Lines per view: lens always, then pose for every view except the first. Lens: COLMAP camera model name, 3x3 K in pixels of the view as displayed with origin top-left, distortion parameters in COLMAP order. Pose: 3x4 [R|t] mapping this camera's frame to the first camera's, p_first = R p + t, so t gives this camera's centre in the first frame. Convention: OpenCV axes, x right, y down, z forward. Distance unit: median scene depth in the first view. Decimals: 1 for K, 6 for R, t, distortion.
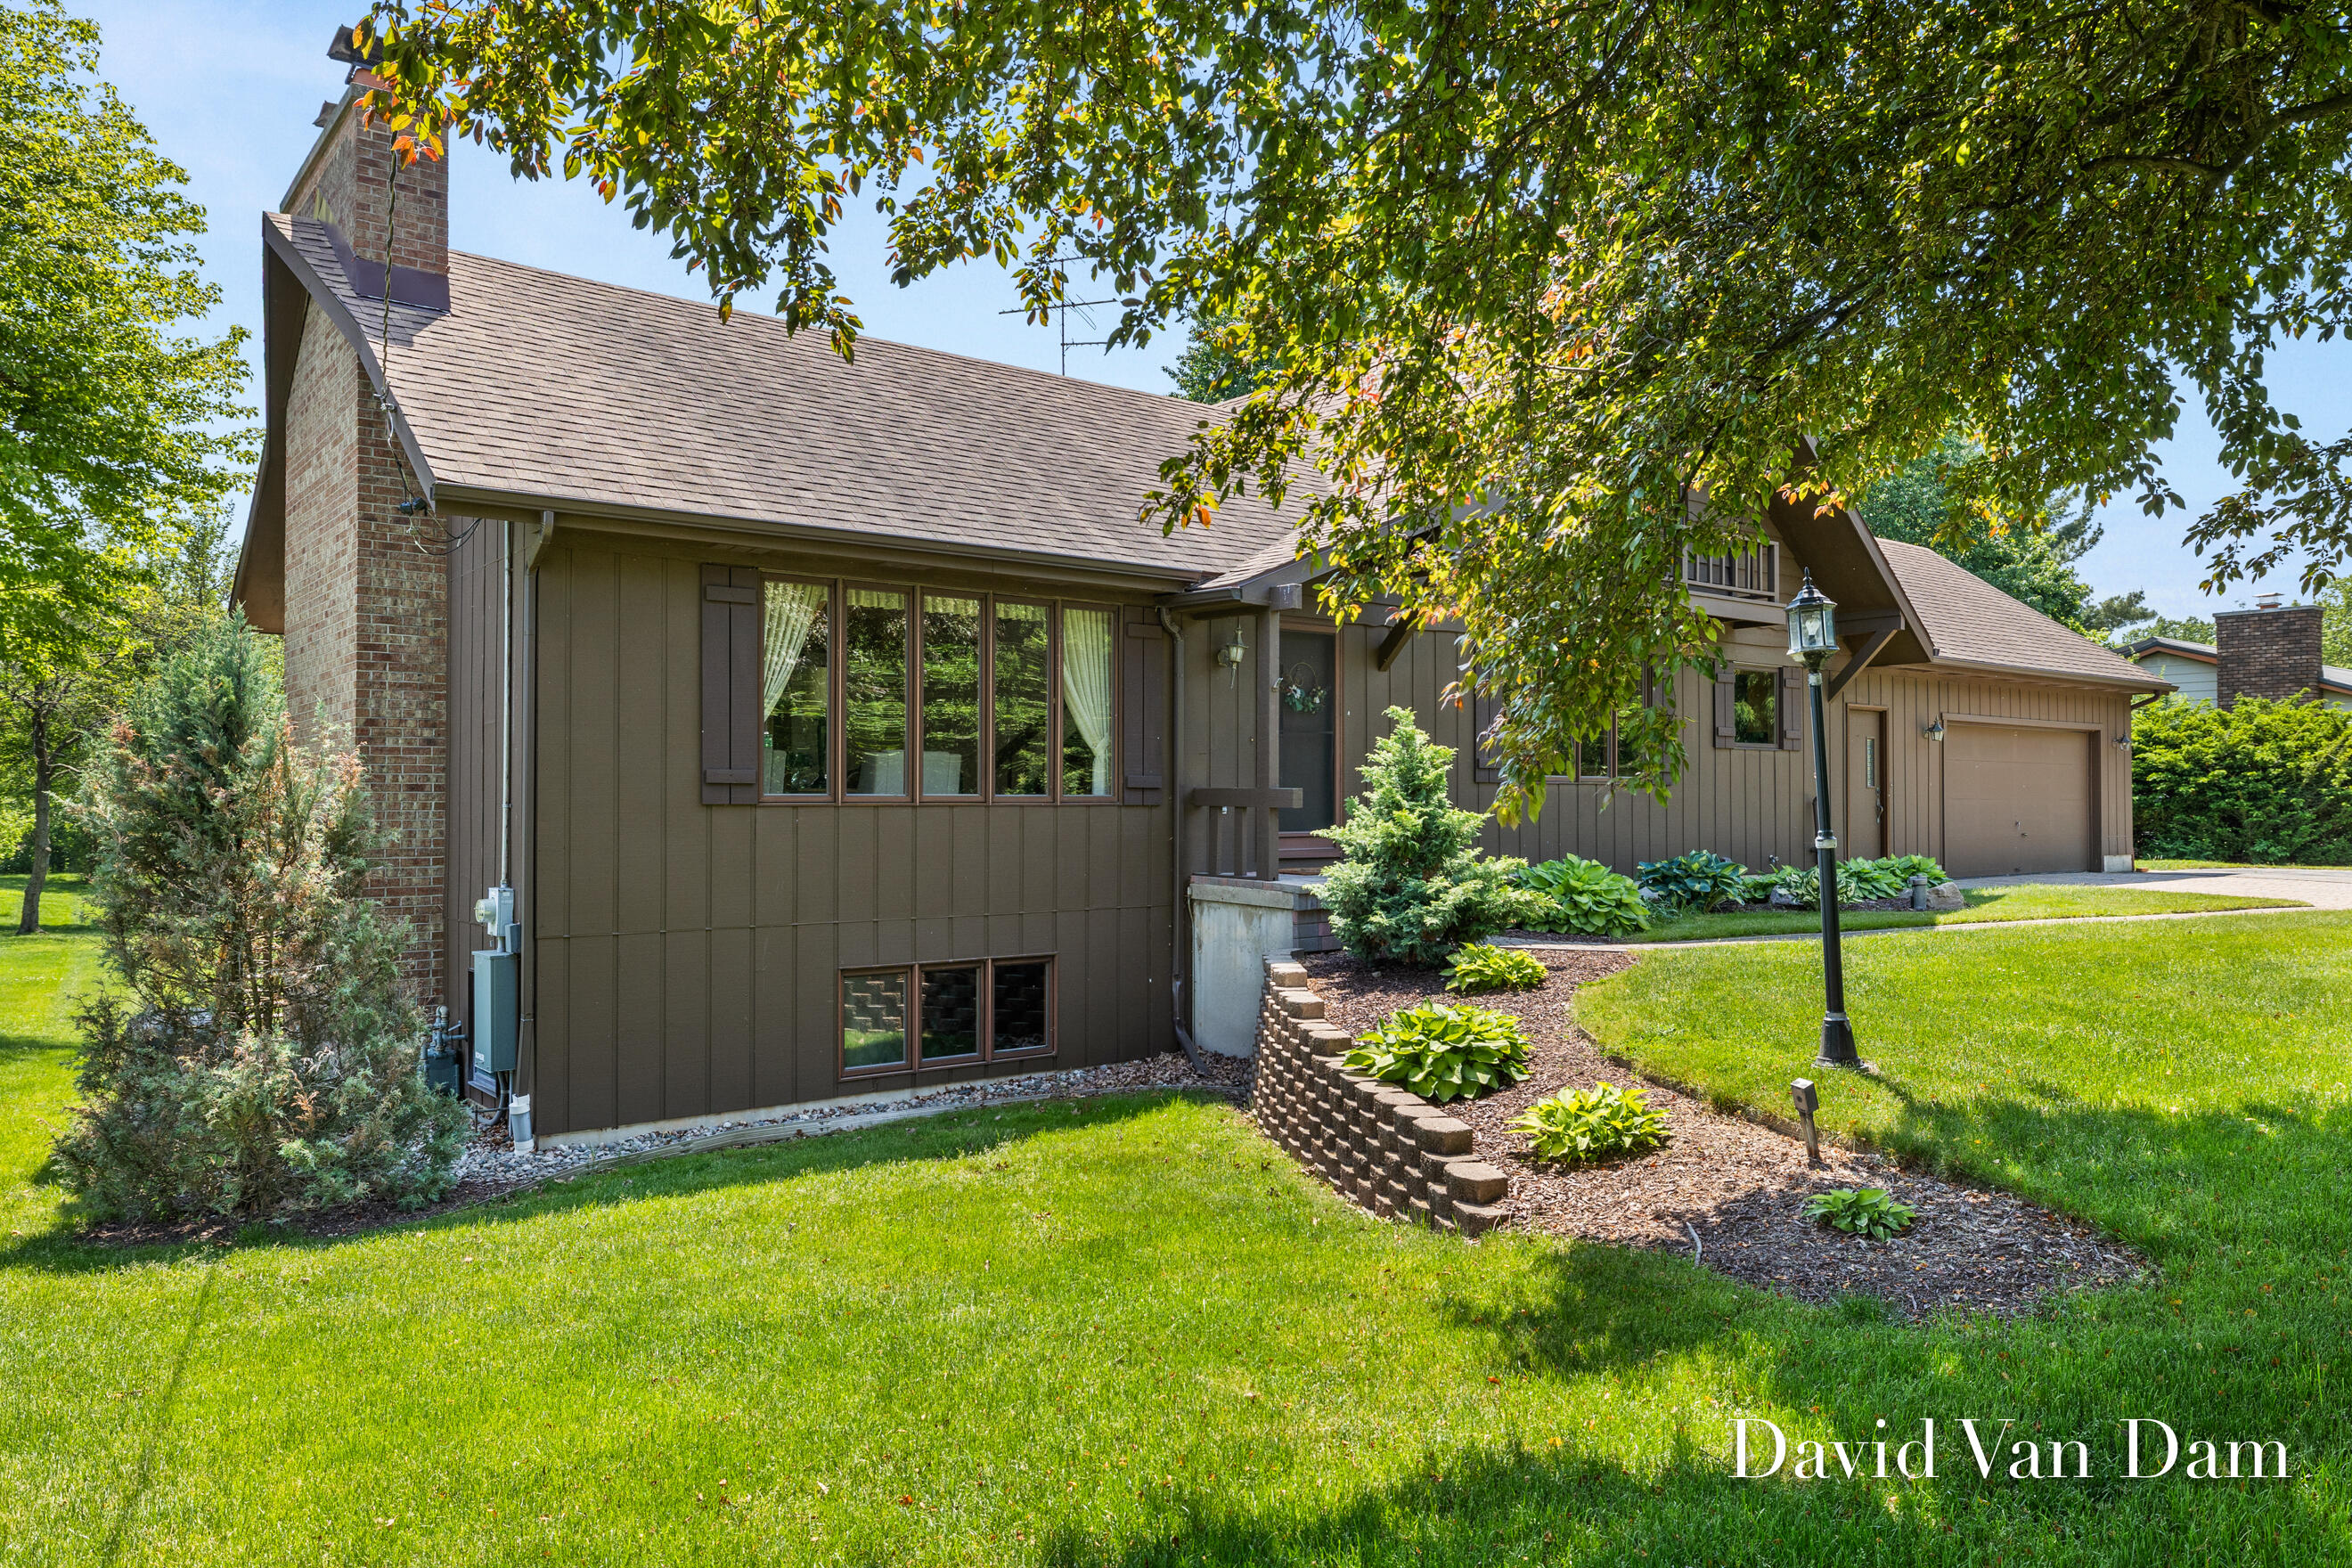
lens RADIAL K [[1617.1, 0, 1175.4], [0, 1617.1, 787.8], [0, 0, 1]] dist [0.002355, 0.000935]
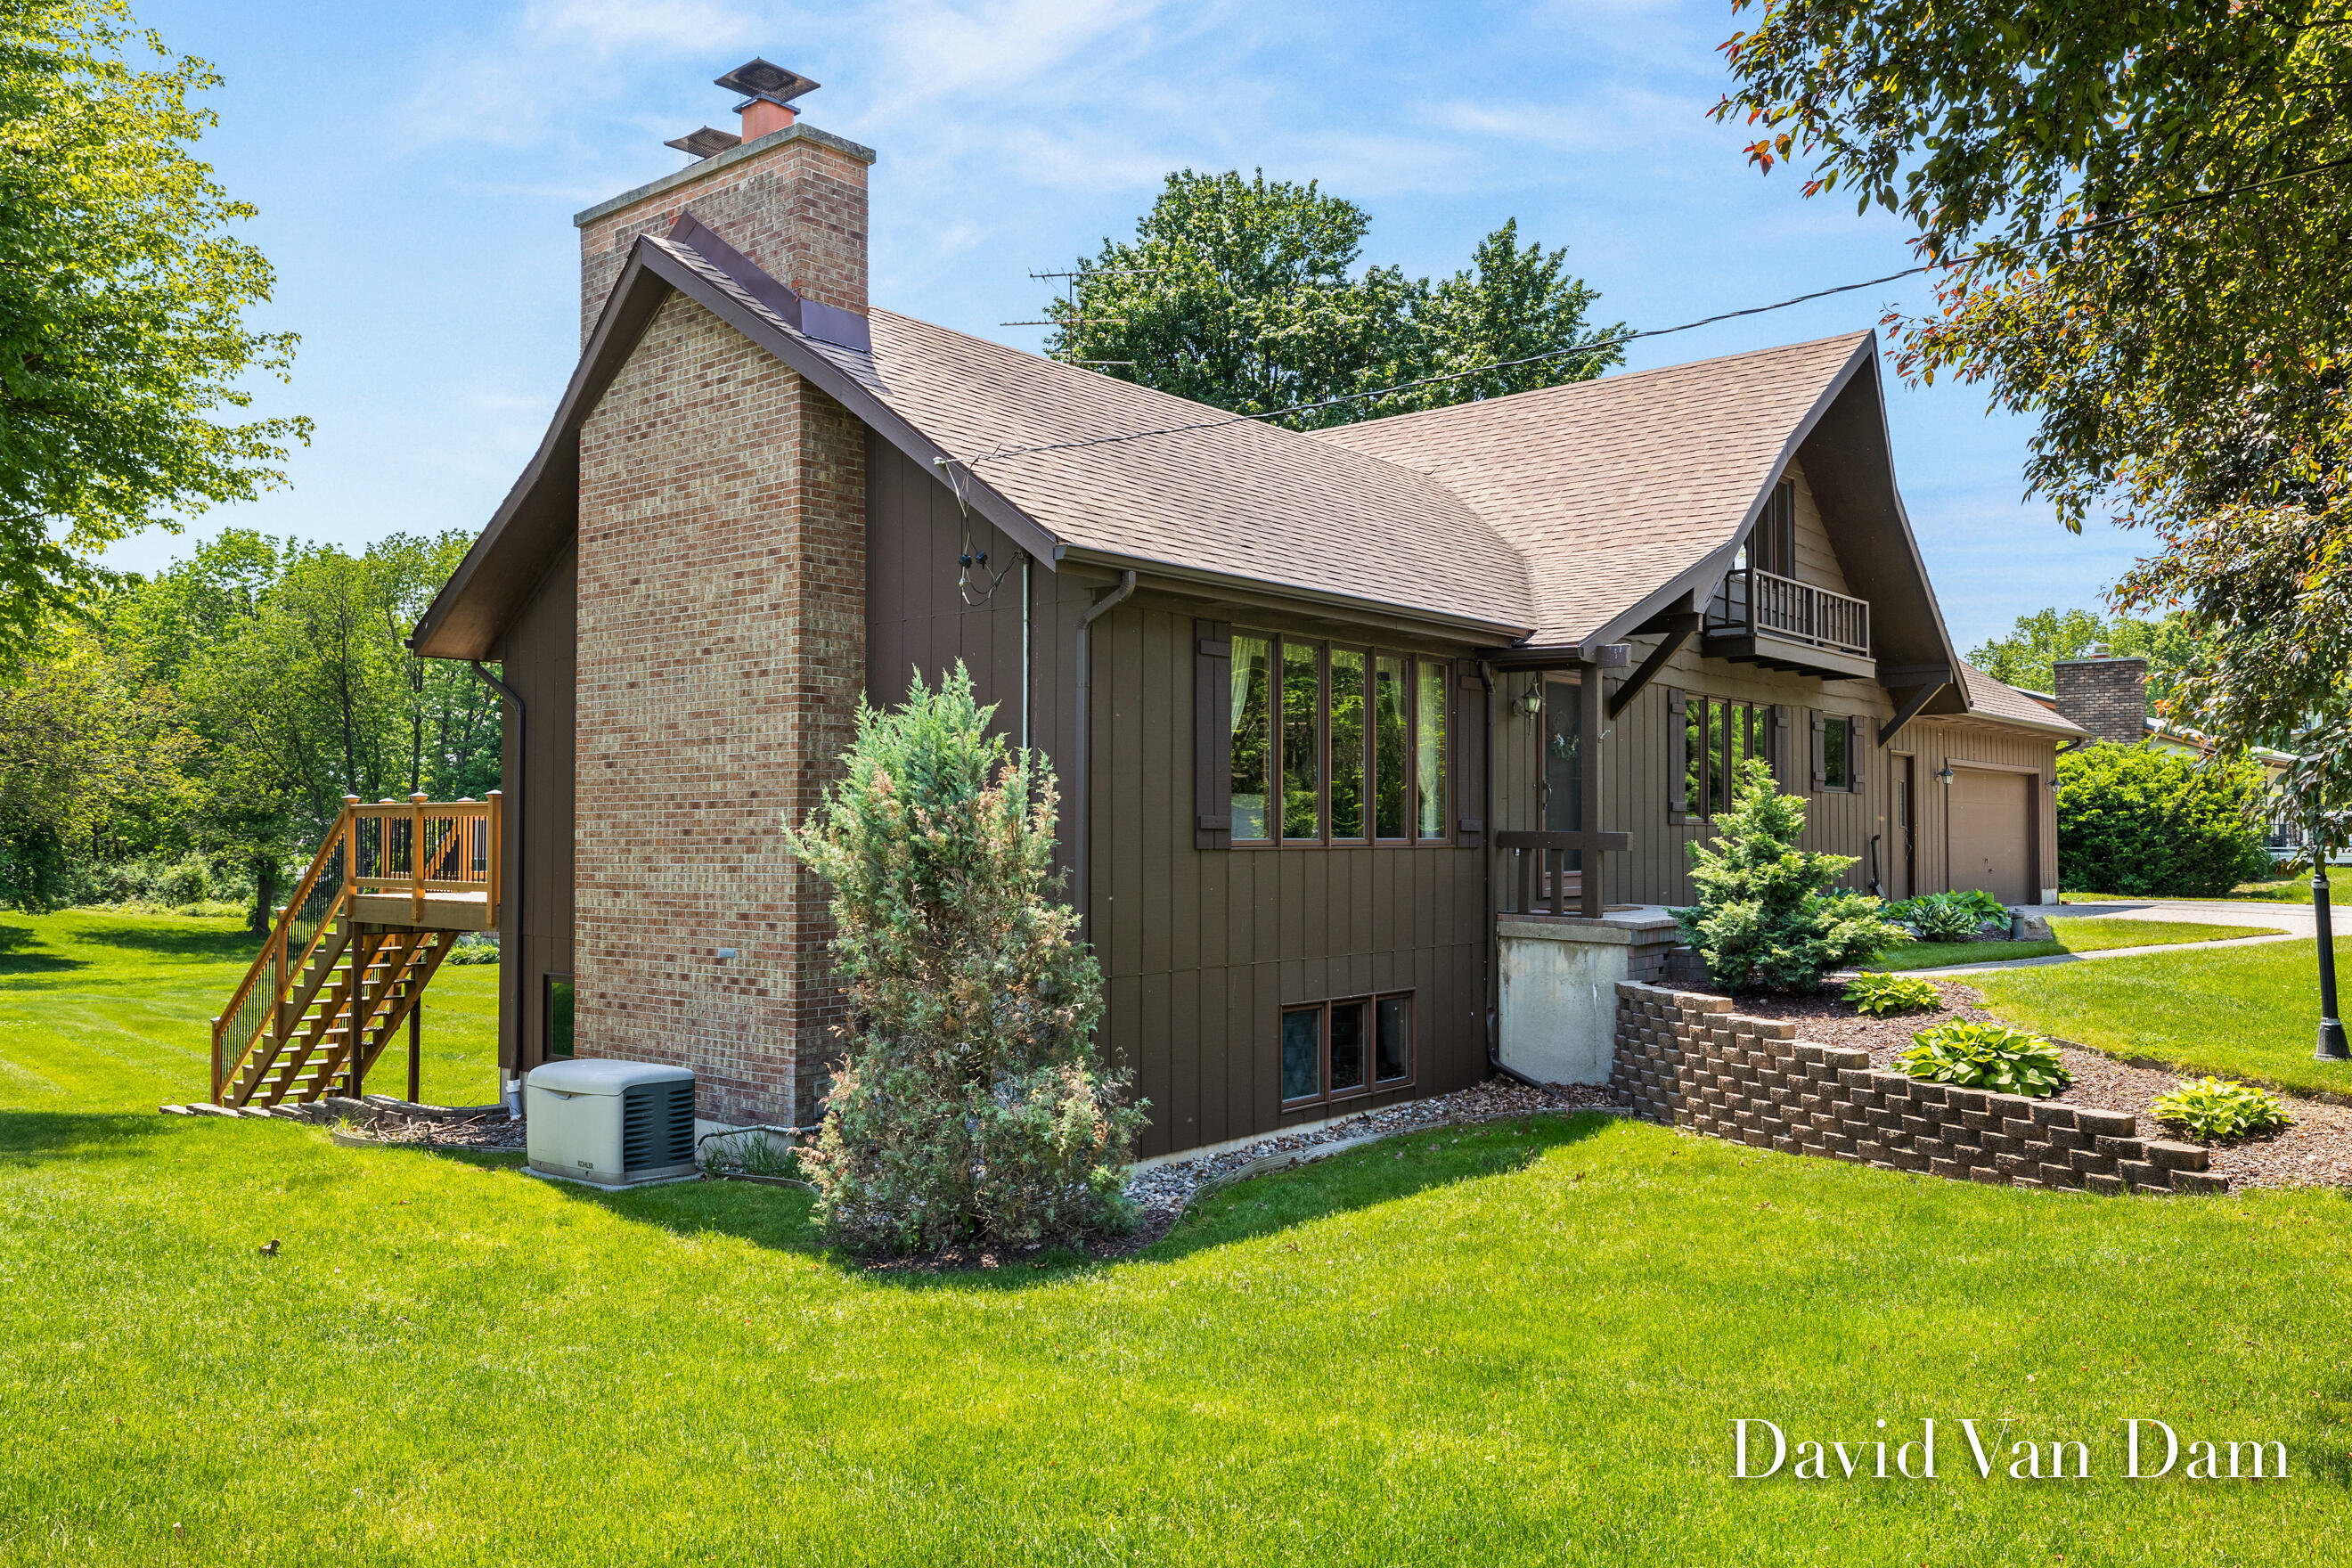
lens RADIAL K [[1804.9, 0, 1176.8], [0, 1804.9, 790.2], [0, 0, 1]] dist [-0.004348, -0.001756]
pose [[0.977592, 0.007292, 0.210384, -0.458578], [-0.004479, 0.999894, -0.013845, -0.009619], [-0.210463, 0.012593, 0.977521, -0.114148]]
